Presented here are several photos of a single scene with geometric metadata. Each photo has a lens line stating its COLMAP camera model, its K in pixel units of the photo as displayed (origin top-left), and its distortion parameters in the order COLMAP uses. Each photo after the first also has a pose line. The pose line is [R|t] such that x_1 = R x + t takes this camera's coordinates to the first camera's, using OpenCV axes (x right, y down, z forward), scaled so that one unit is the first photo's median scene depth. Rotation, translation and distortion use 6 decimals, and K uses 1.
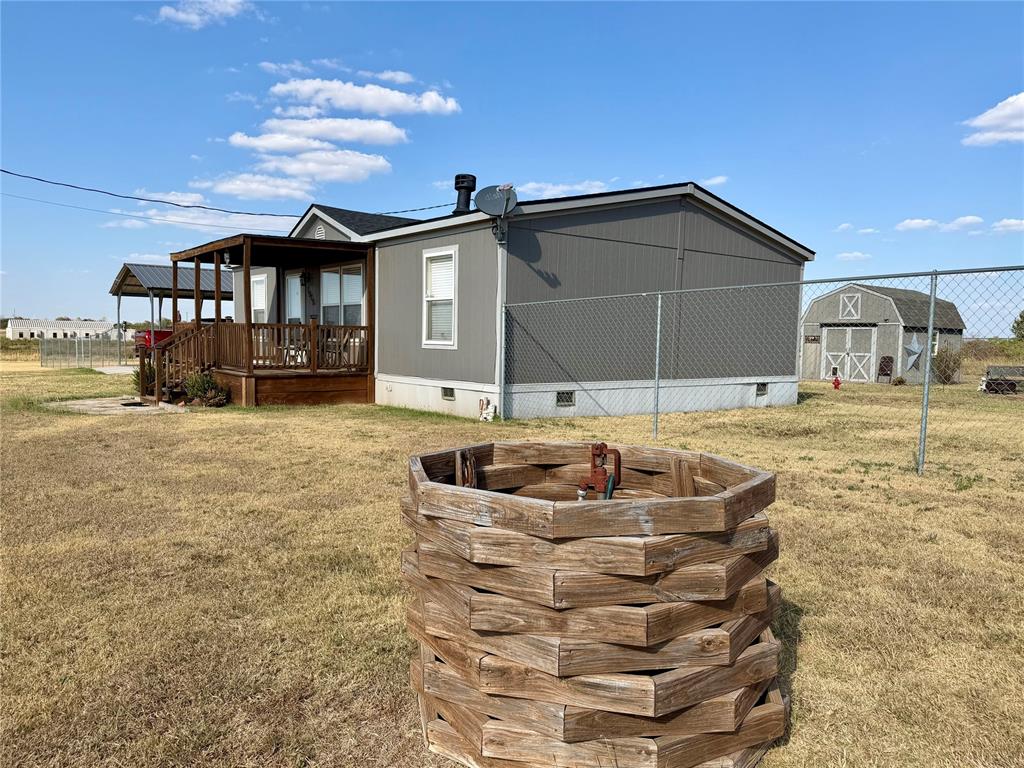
lens RADIAL K [[741.7, 0, 512.0], [0, 741.7, 384.0], [0, 0, 1]] dist [0.001276, 0.002672]
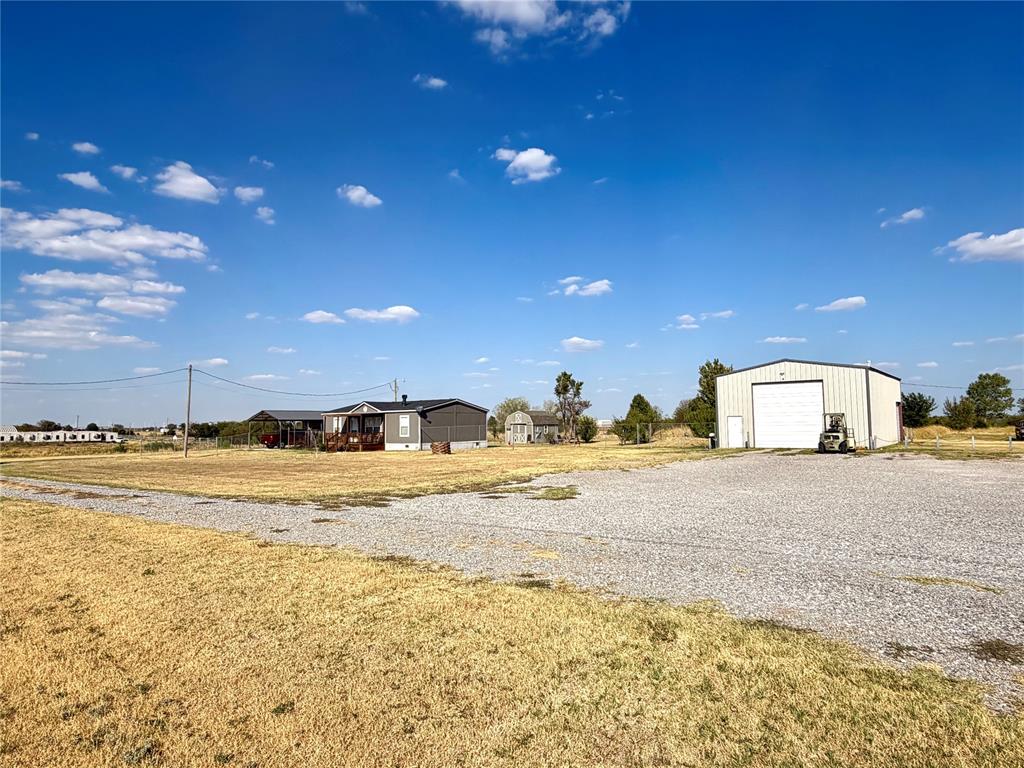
lens RADIAL K [[617.4, 0, 512.0], [0, 617.4, 384.0], [0, 0, 1]] dist [-0.002678, -0.000709]
pose [[0.965024, -0.013174, 0.261829, -0.227159], [0.046497, 0.991503, -0.121488, 0.062489], [-0.258004, 0.129413, 0.957437, -1.454227]]
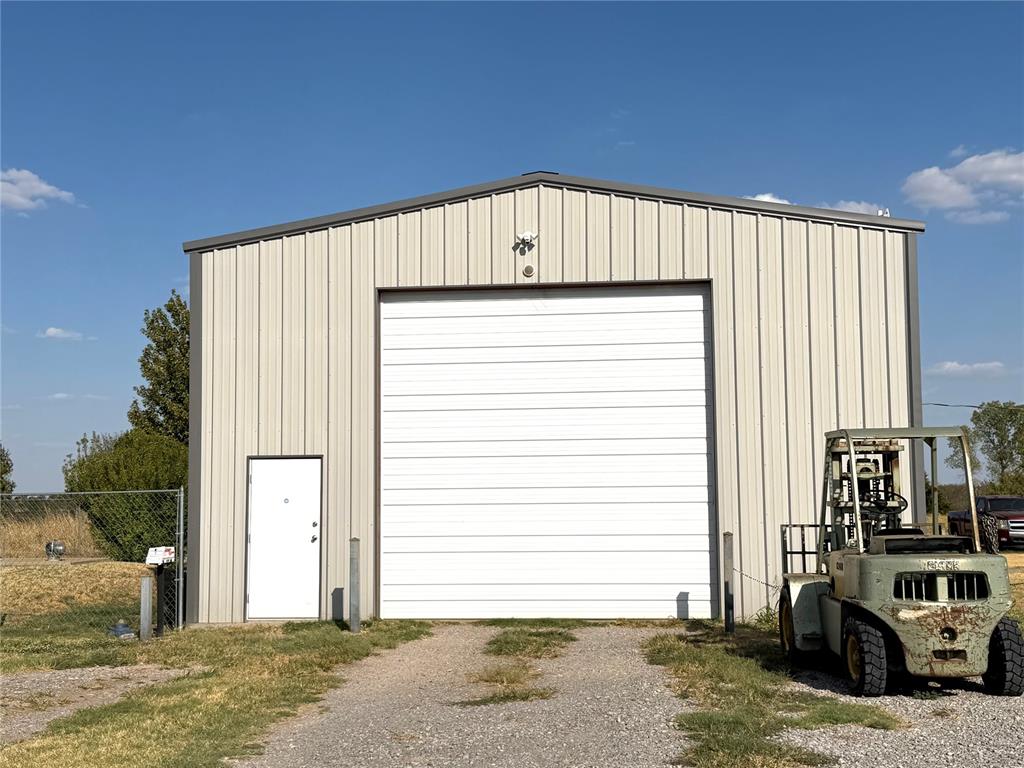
lens RADIAL K [[1240.6, 0, 512.0], [0, 1240.6, 384.0], [0, 0, 1]] dist [0.114496, -0.016975]
pose [[0.673567, 0.042718, 0.737890, 0.377900], [0.067091, 0.990674, -0.118595, 0.022746], [-0.736075, 0.129387, 0.664419, -0.540072]]
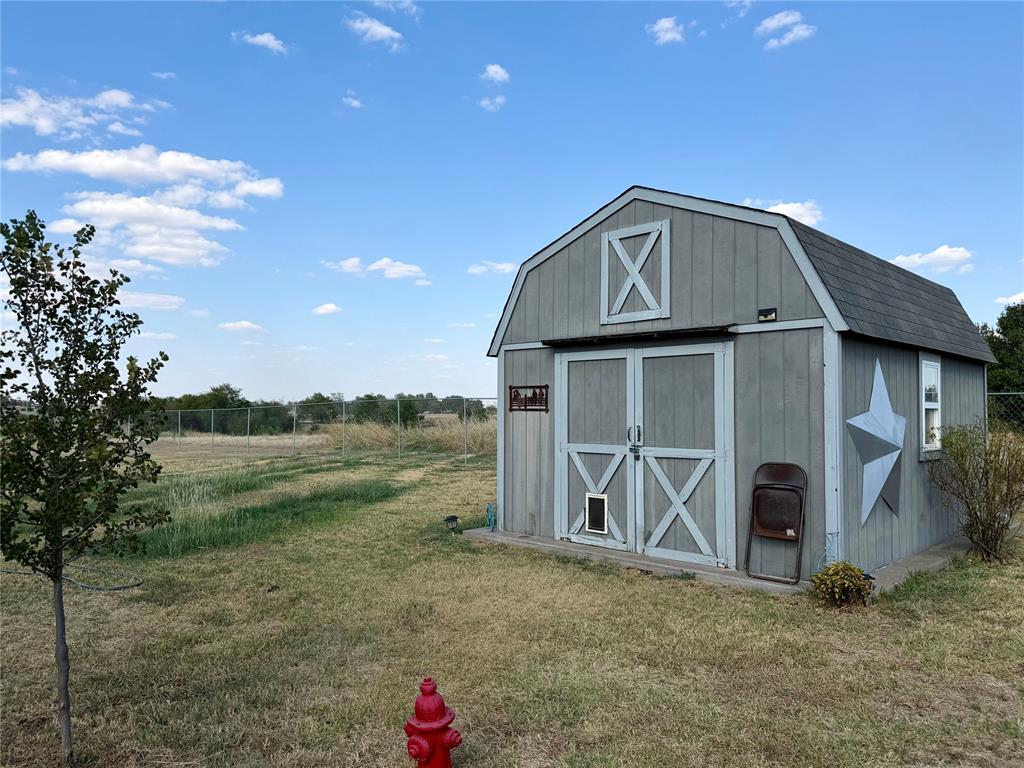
lens RADIAL K [[741.7, 0, 512.0], [0, 741.7, 384.0], [0, 0, 1]] dist [0.001276, 0.002672]
pose [[0.987608, -0.003865, 0.156895, 0.389913], [0.019246, 0.995134, -0.096635, -0.041661], [-0.155758, 0.098457, 0.982876, 0.788365]]
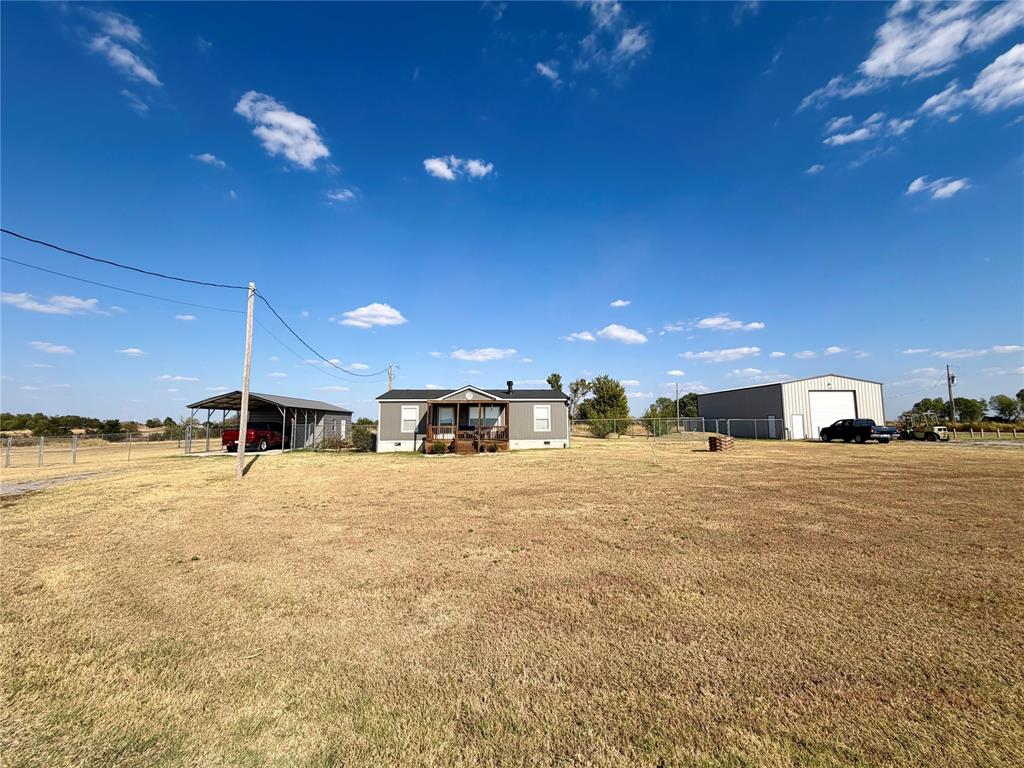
lens RADIAL K [[410.9, 0, 512.0], [0, 410.9, 384.0], [0, 0, 1]] dist [-0.000960, -0.000442]
pose [[0.579908, 0.061825, 0.812333, -0.953677], [0.065413, 0.990363, -0.122071, -0.020920], [-0.812051, 0.123927, 0.570276, -0.051540]]
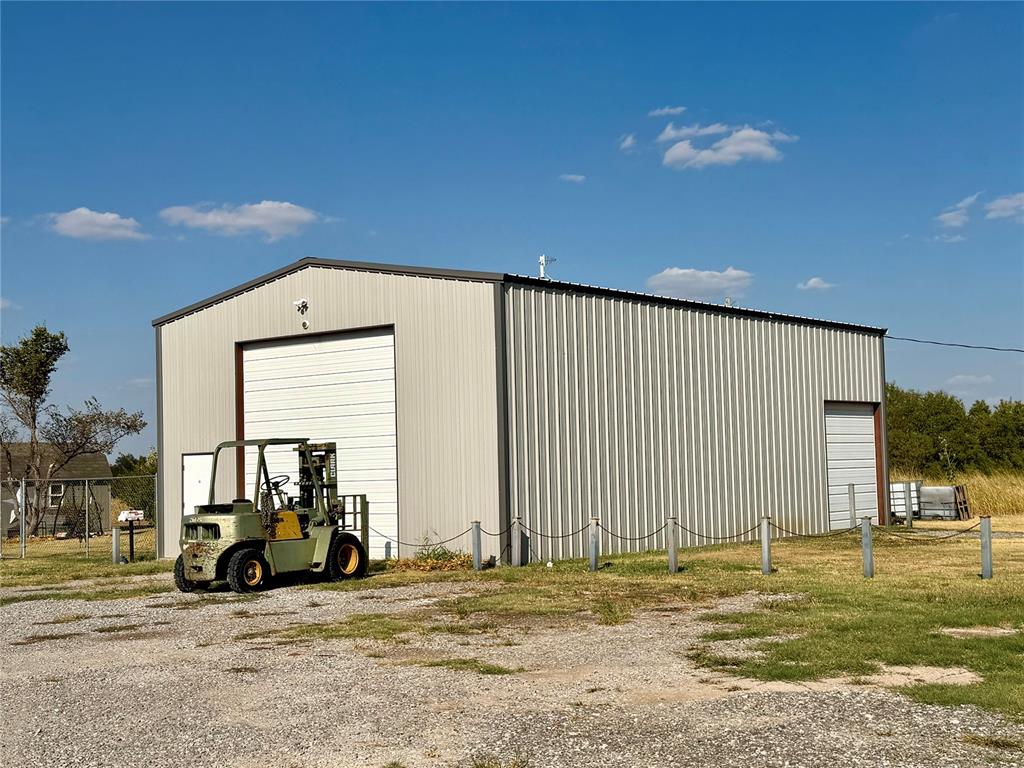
lens RADIAL K [[1418.3, 0, 512.0], [0, 1418.3, 384.0], [0, 0, 1]] dist [0.251045, 0.013315]
pose [[0.971417, -0.028634, 0.235648, 0.744202], [0.057567, 0.991482, -0.116830, 0.069981], [-0.230295, 0.127056, 0.964791, -1.201447]]
